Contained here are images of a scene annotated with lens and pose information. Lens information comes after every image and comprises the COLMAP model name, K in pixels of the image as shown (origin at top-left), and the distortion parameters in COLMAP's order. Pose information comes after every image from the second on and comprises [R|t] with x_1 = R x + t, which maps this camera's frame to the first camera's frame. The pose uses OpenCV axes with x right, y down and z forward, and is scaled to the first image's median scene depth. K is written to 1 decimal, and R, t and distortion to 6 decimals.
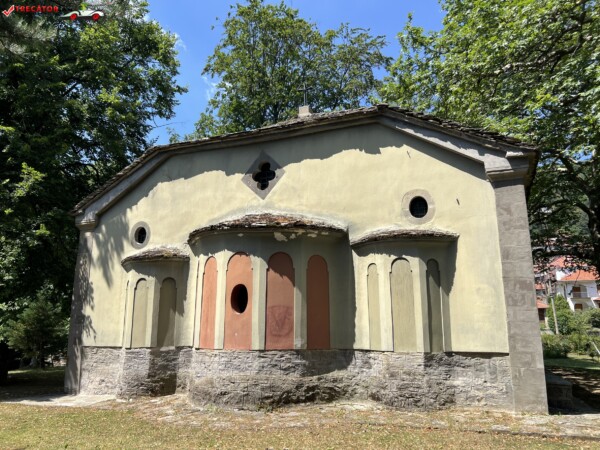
lens RADIAL K [[463.1, 0, 298.0], [0, 463.1, 223.2], [0, 0, 1]] dist [0.041421, -0.029614]
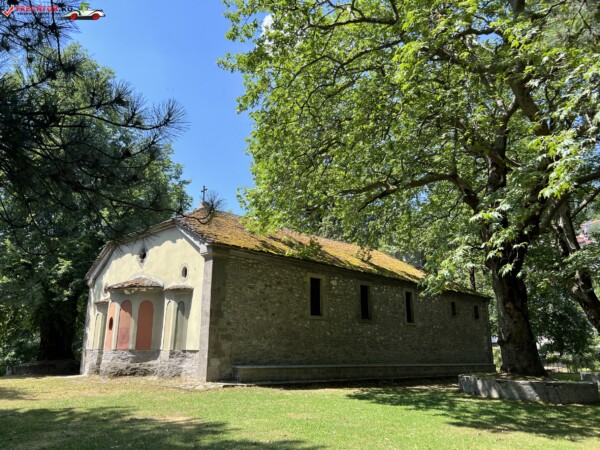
lens RADIAL K [[463.1, 0, 298.0], [0, 463.1, 223.2], [0, 0, 1]] dist [0.041421, -0.029614]
pose [[0.910026, -0.105002, -0.401033, 1.471754], [0.094276, 0.994462, -0.046447, -0.103873], [0.403689, 0.004460, 0.914885, -0.529910]]
